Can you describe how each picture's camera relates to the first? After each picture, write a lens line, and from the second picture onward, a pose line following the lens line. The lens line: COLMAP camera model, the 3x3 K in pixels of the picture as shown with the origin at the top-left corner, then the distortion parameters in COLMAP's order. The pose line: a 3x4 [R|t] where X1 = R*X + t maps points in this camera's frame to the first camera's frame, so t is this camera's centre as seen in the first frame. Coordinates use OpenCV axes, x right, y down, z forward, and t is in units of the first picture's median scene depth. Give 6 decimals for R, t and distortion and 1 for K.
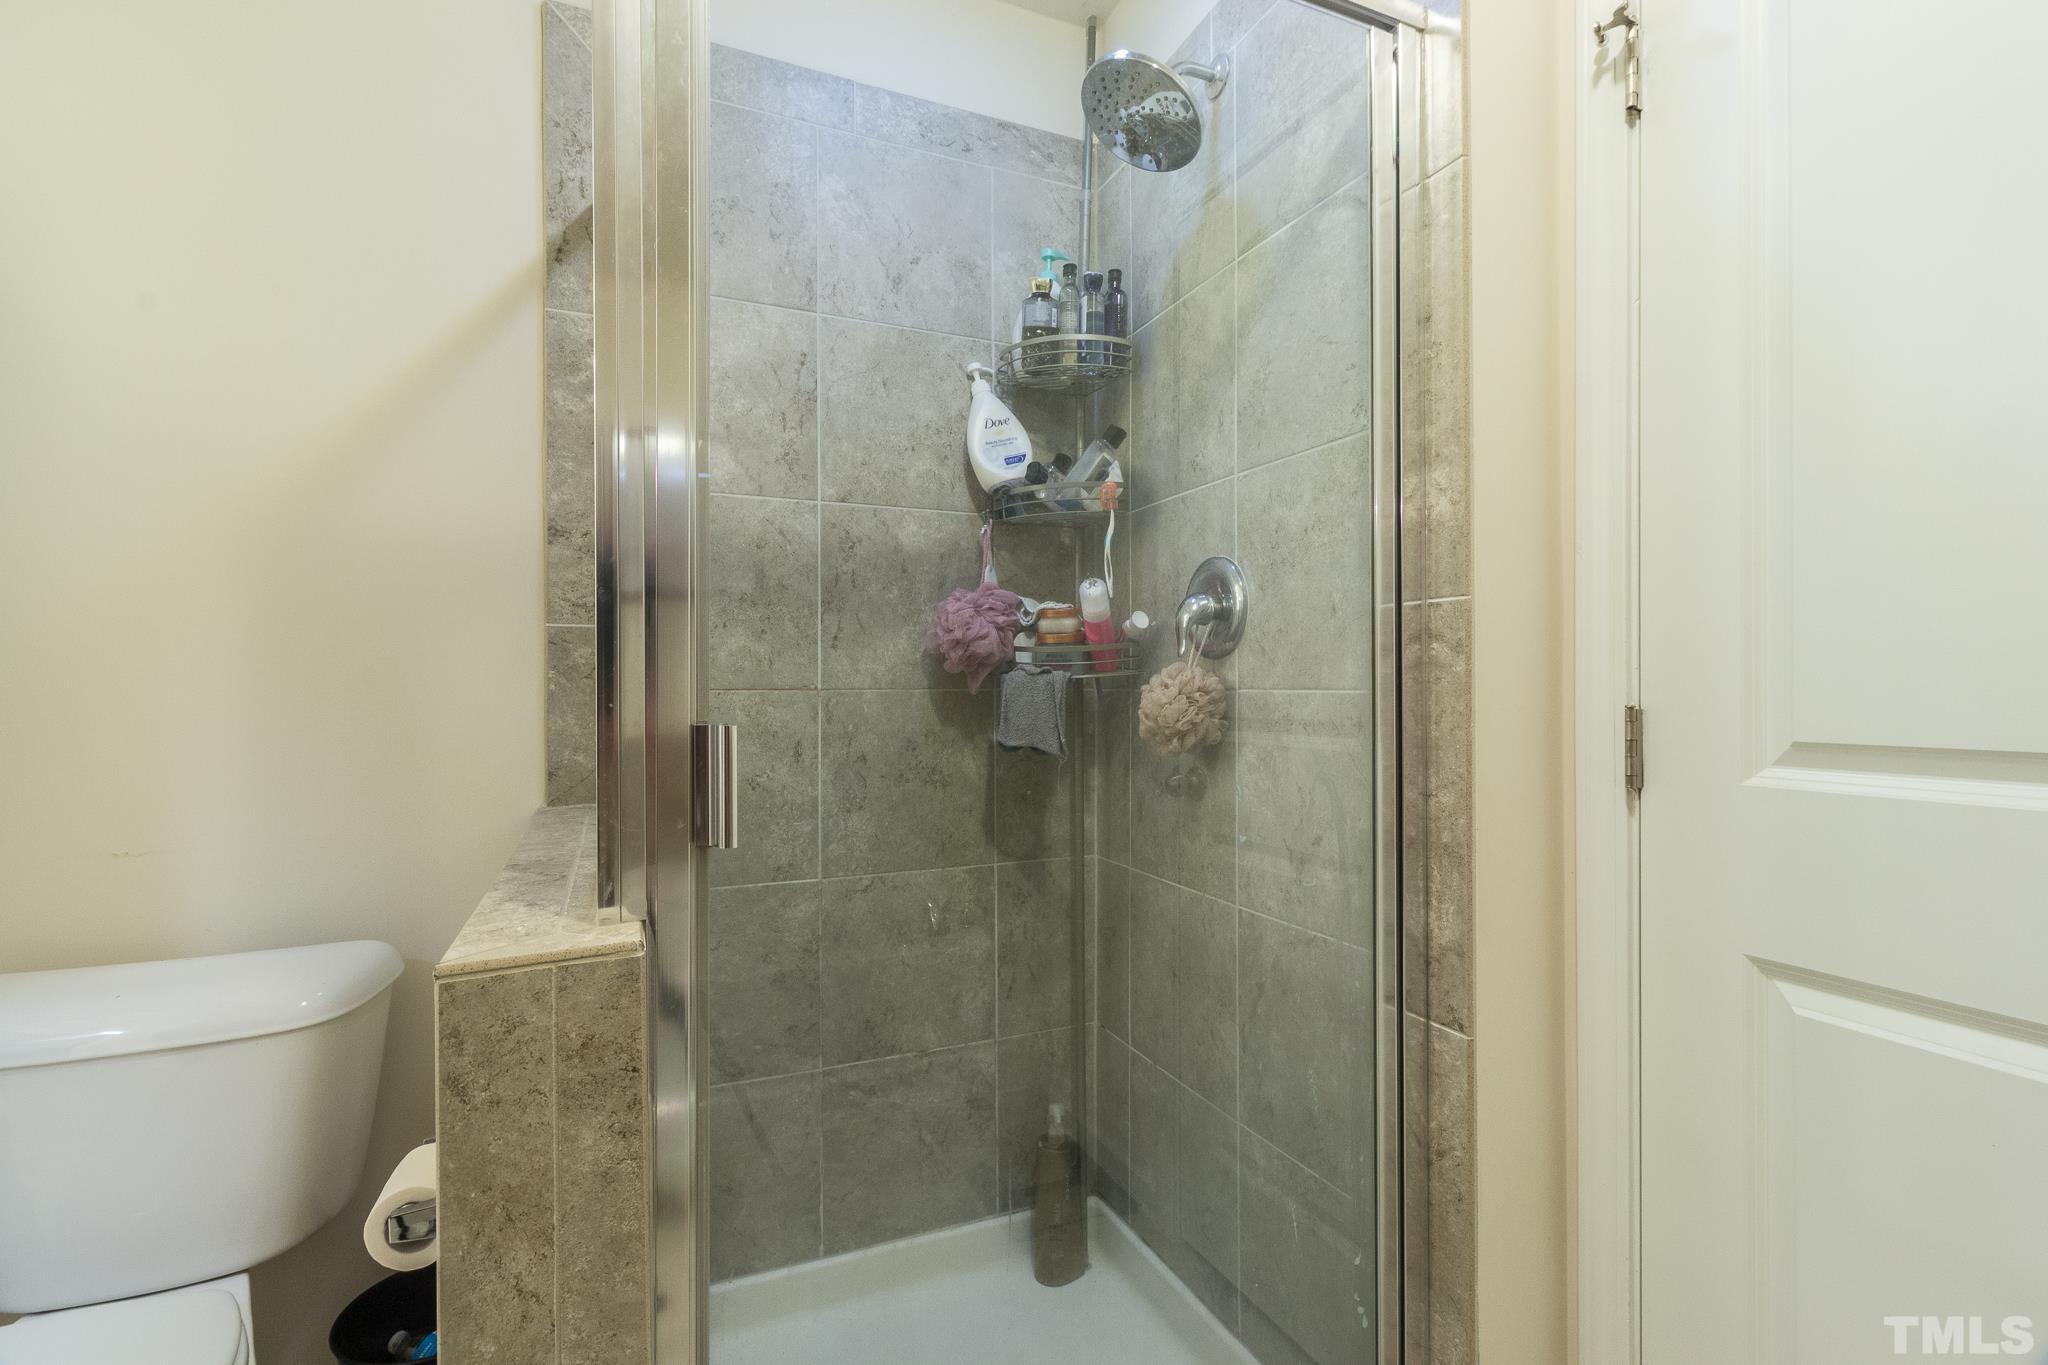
lens RADIAL K [[955.8, 0, 1024.0], [0, 955.8, 682.5], [0, 0, 1]] dist [0.000273, -0.000431]
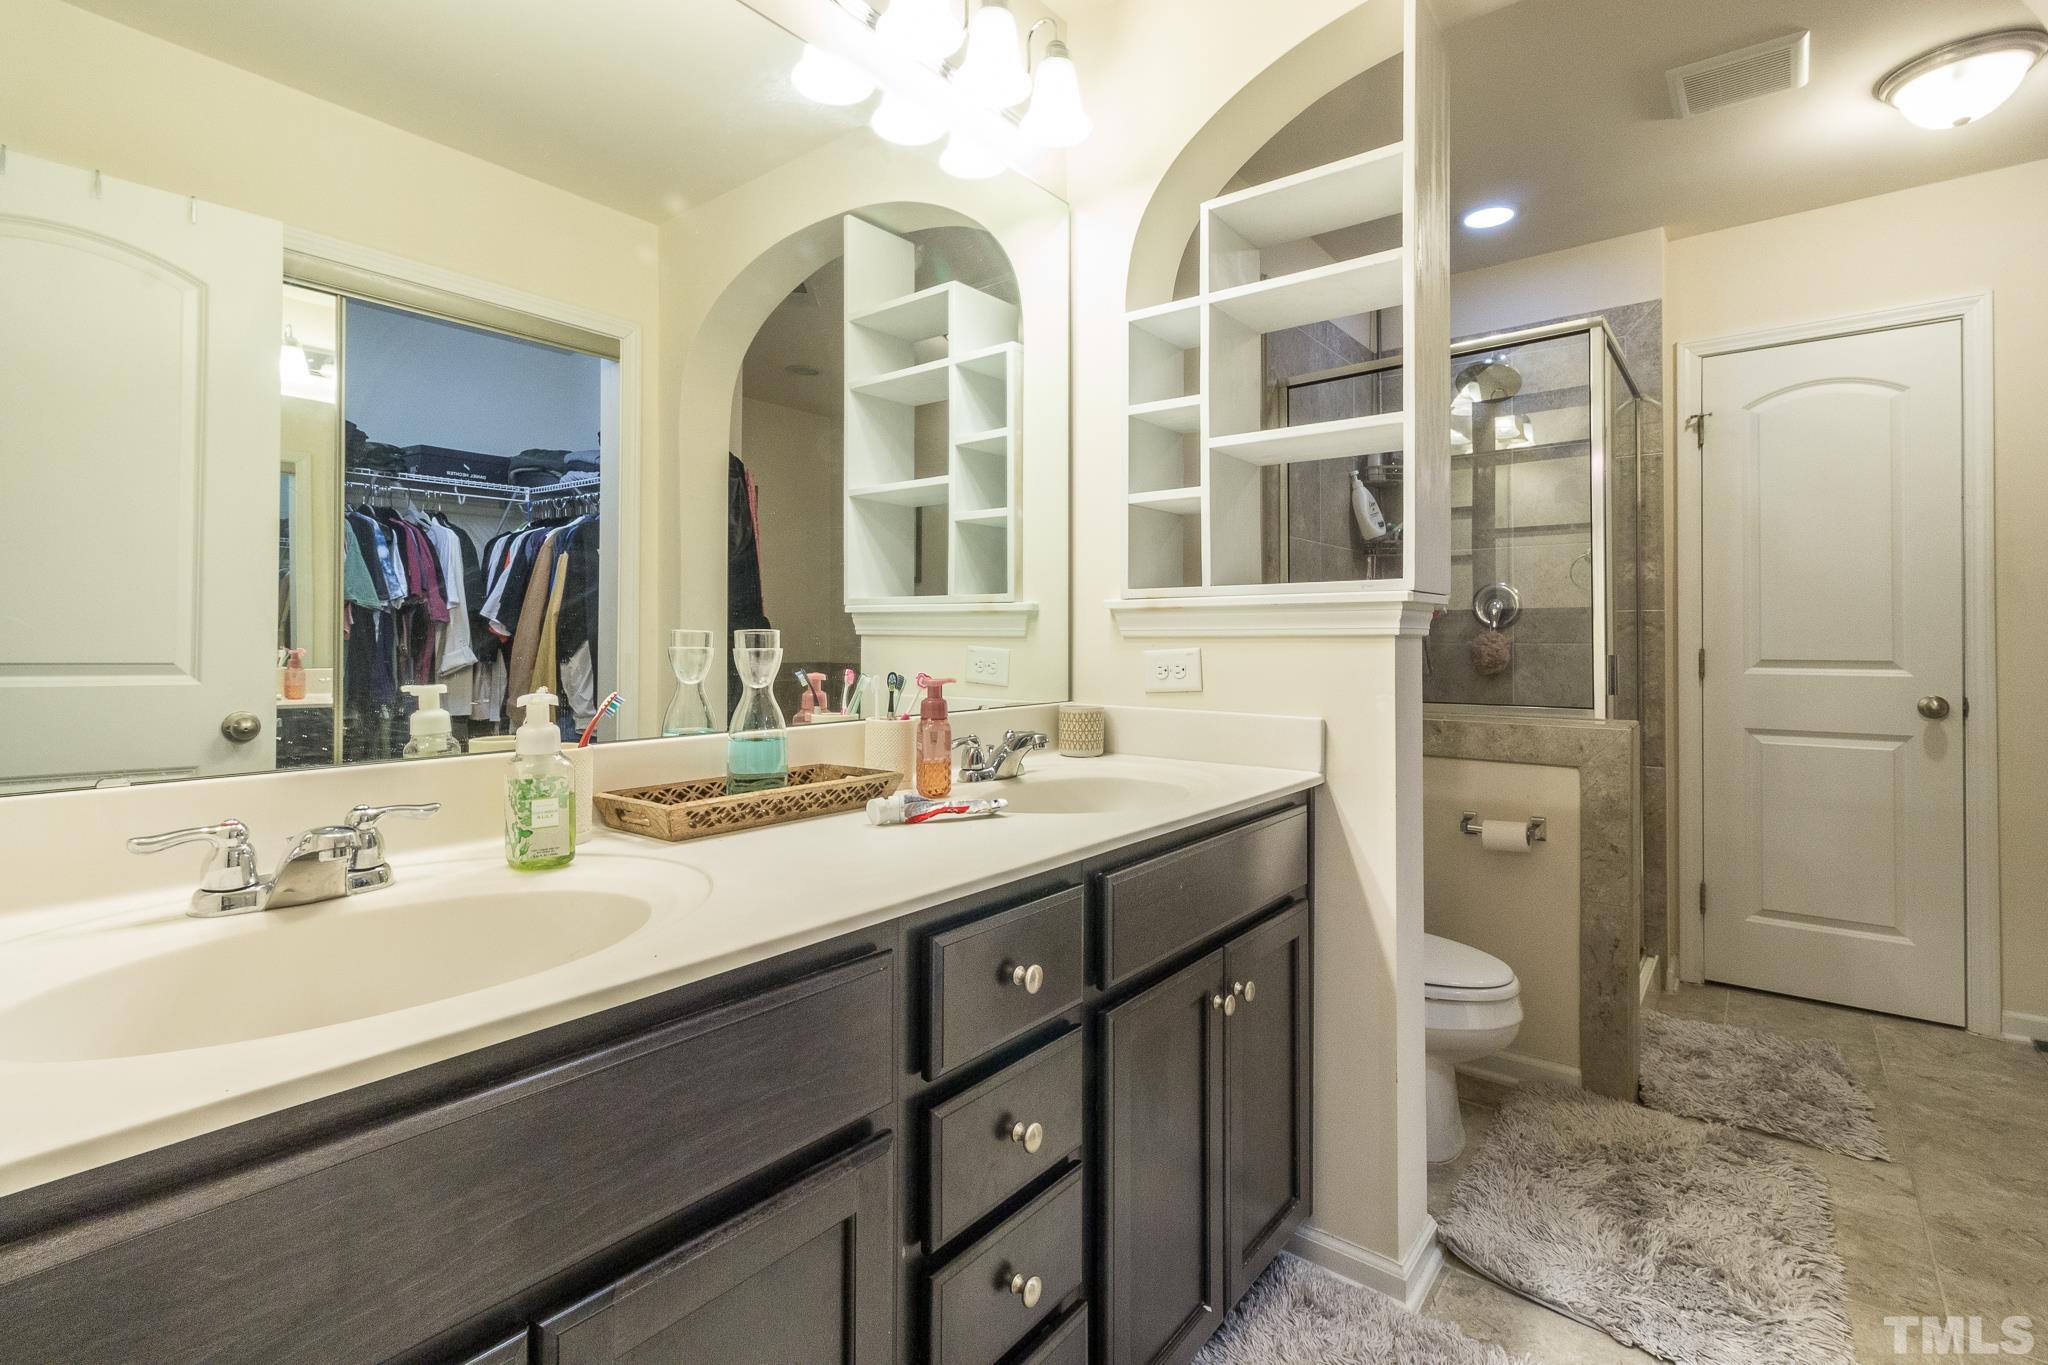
lens RADIAL K [[933.4, 0, 1019.9], [0, 933.4, 632.0], [0, 0, 1]] dist [0.000471, -0.000071]
pose [[0.890741, 0.004594, 0.454489, -2.508487], [-0.003555, 0.999989, -0.003140, -0.010277], [-0.454498, 0.001181, 0.890747, -0.590869]]
